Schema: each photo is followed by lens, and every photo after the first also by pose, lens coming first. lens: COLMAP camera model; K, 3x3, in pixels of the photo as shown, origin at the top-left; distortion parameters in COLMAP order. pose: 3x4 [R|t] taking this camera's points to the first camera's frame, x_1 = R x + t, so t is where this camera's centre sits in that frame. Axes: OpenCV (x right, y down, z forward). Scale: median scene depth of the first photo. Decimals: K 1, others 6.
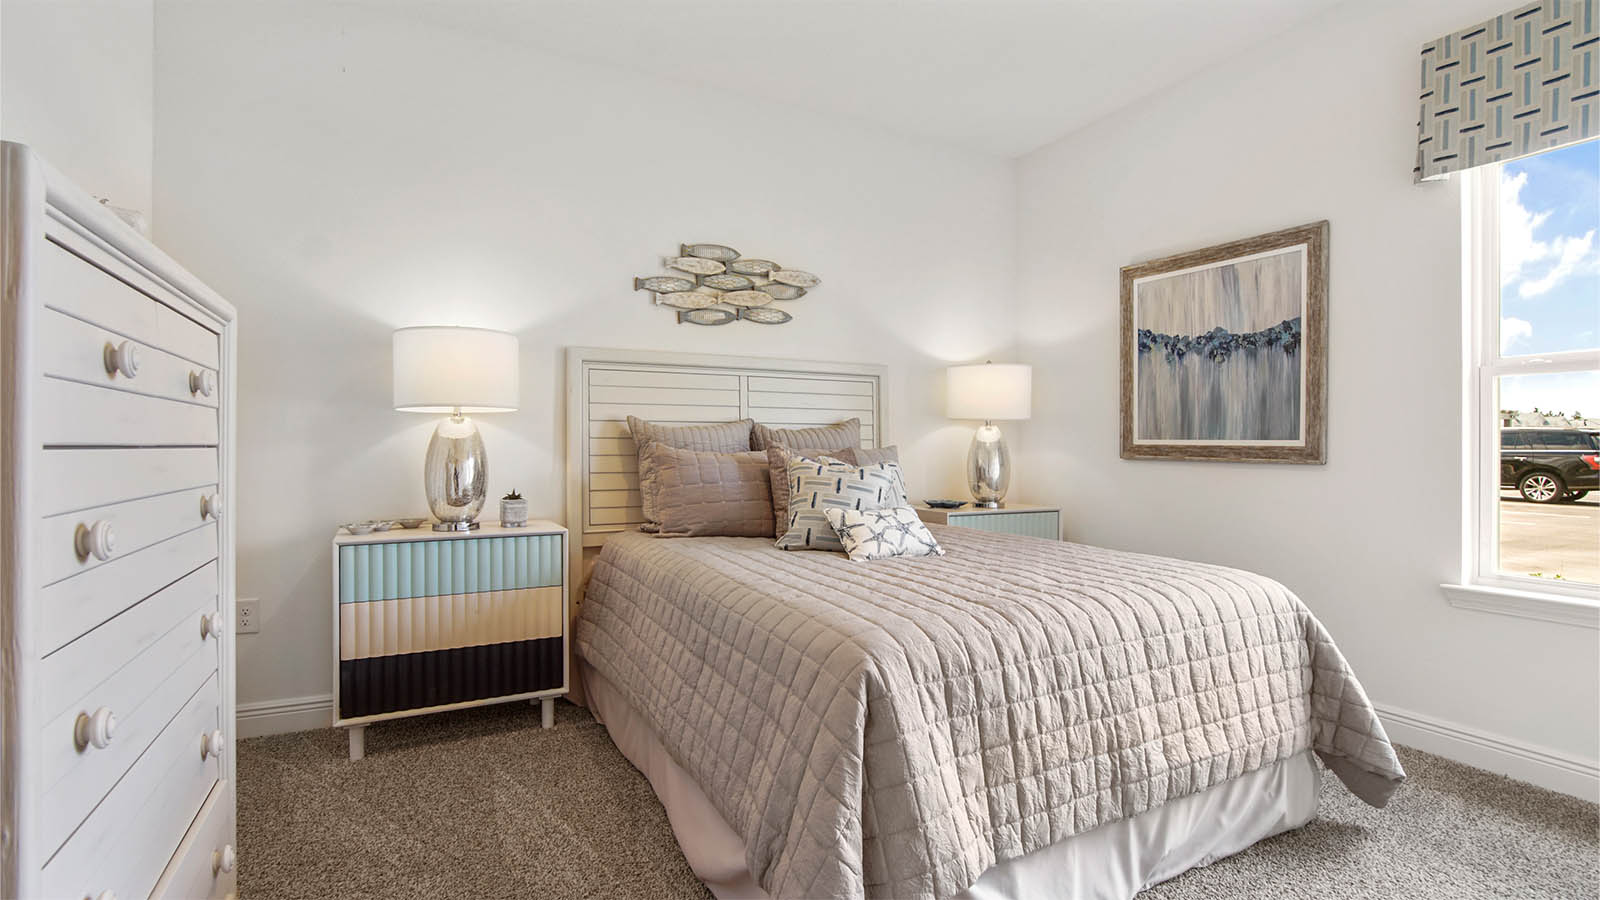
lens RADIAL K [[739.7, 0, 790.4], [0, 739.7, 425.0], [0, 0, 1]] dist [-0.033775, 0.000781]
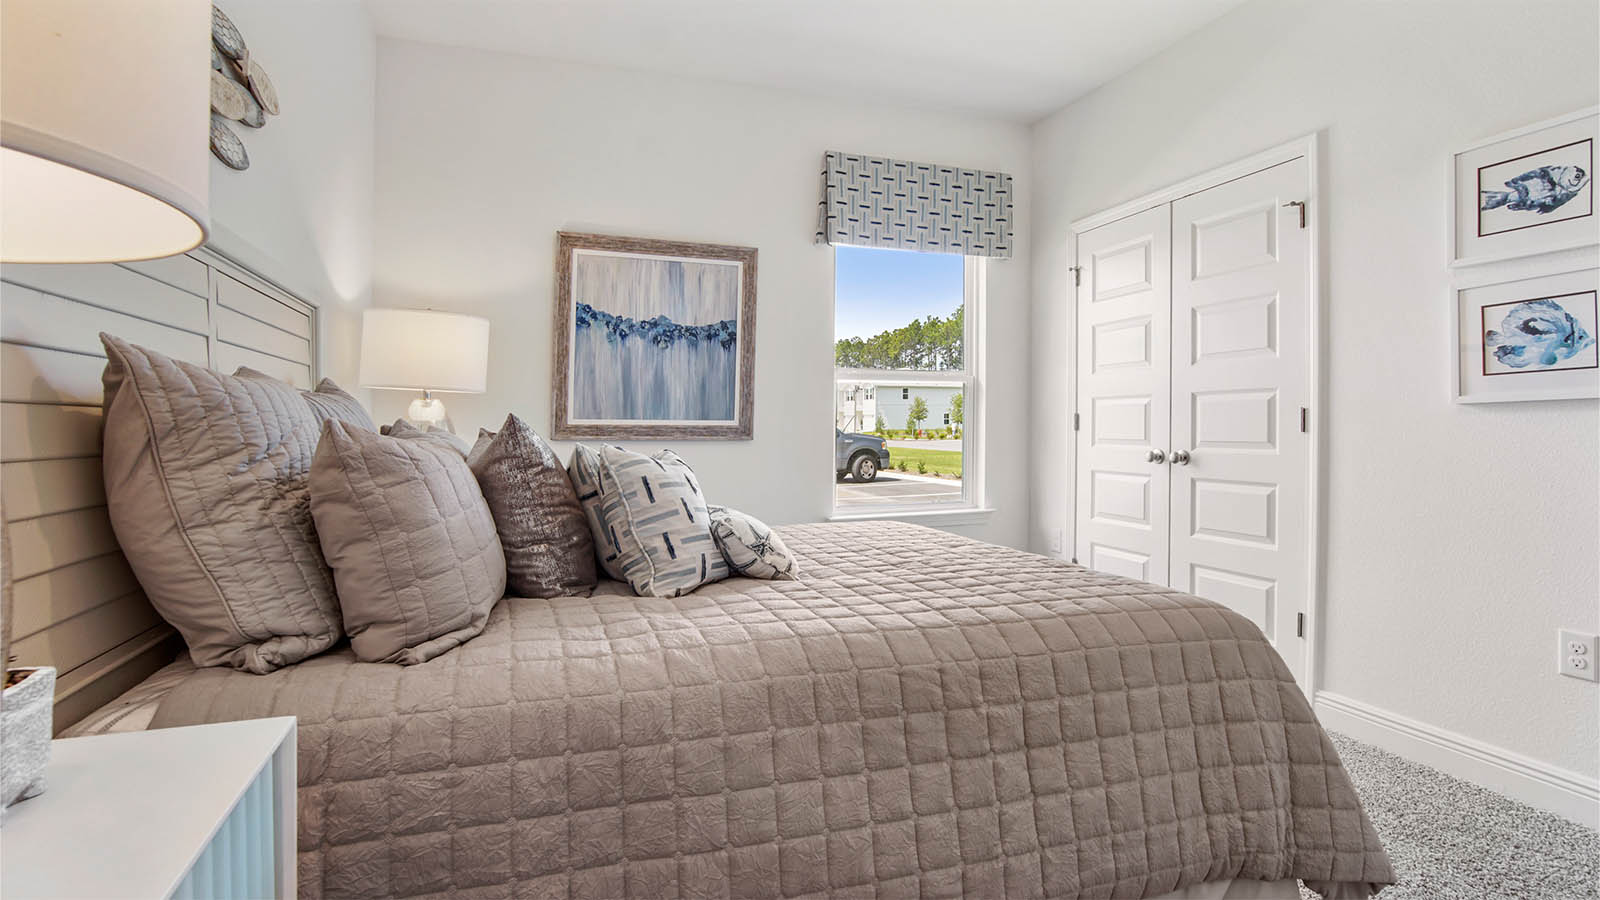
lens RADIAL K [[739.7, 0, 790.4], [0, 739.7, 425.0], [0, 0, 1]] dist [-0.033775, 0.000781]
pose [[0.145240, -0.002084, 0.989394, -0.463032], [-0.021755, 0.999749, 0.005300, 0.017806], [-0.989157, -0.022294, 0.145158, 0.645715]]
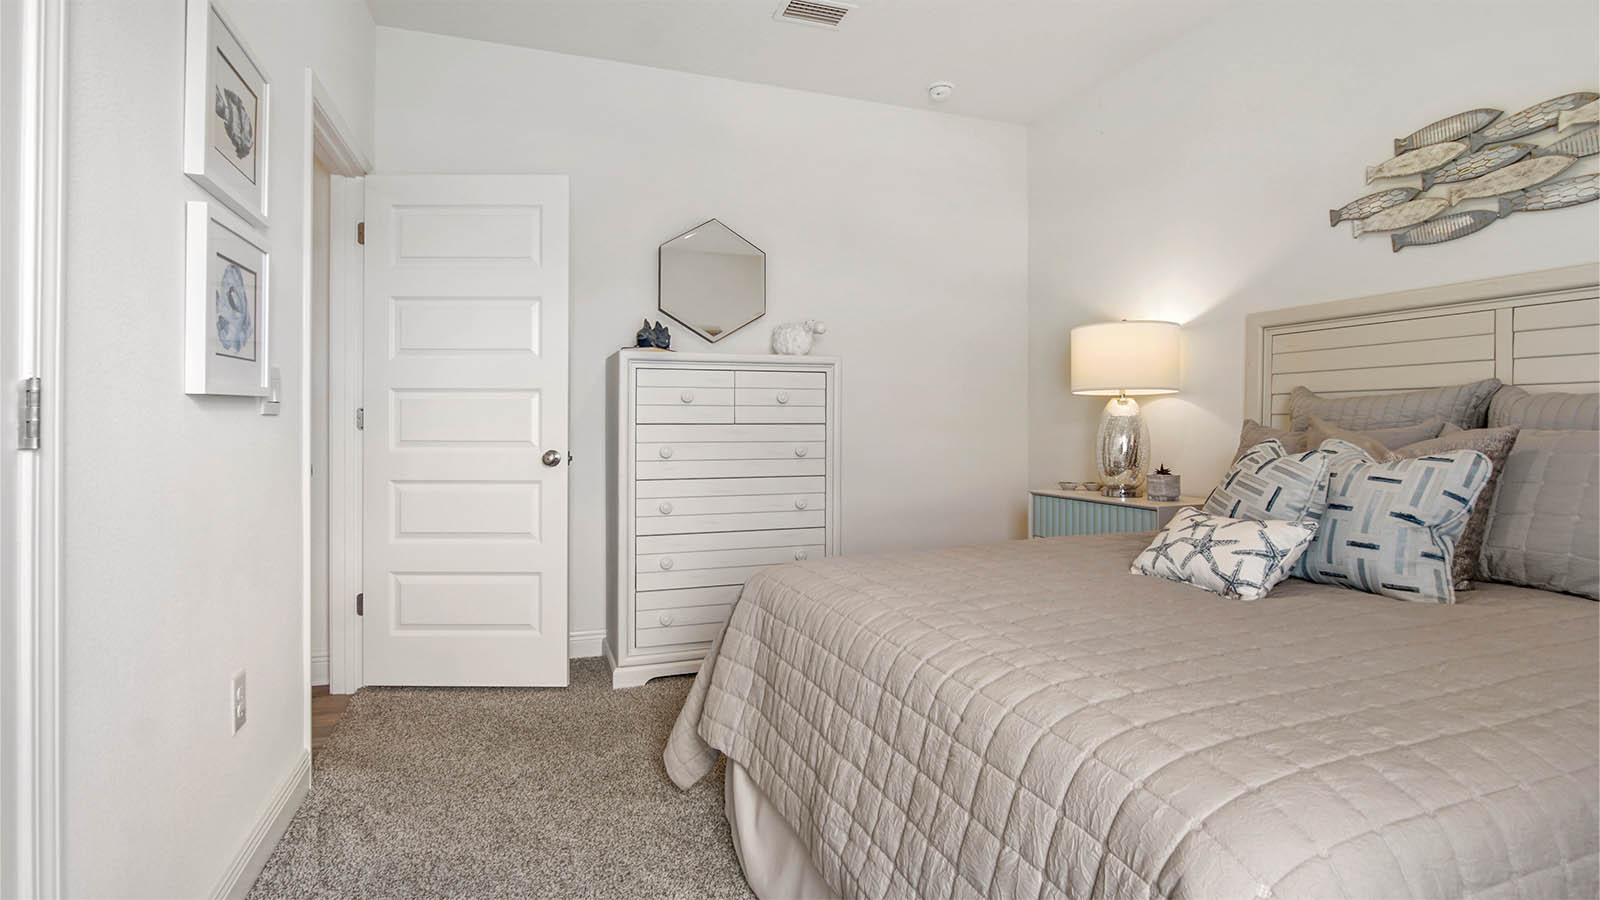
lens RADIAL K [[739.7, 0, 790.4], [0, 739.7, 425.0], [0, 0, 1]] dist [-0.033775, 0.000781]
pose [[-0.127283, 0.002995, -0.991862, 0.634010], [0.031001, 0.999519, -0.000961, 0.012667], [0.991382, -0.030871, -0.127314, 0.518305]]
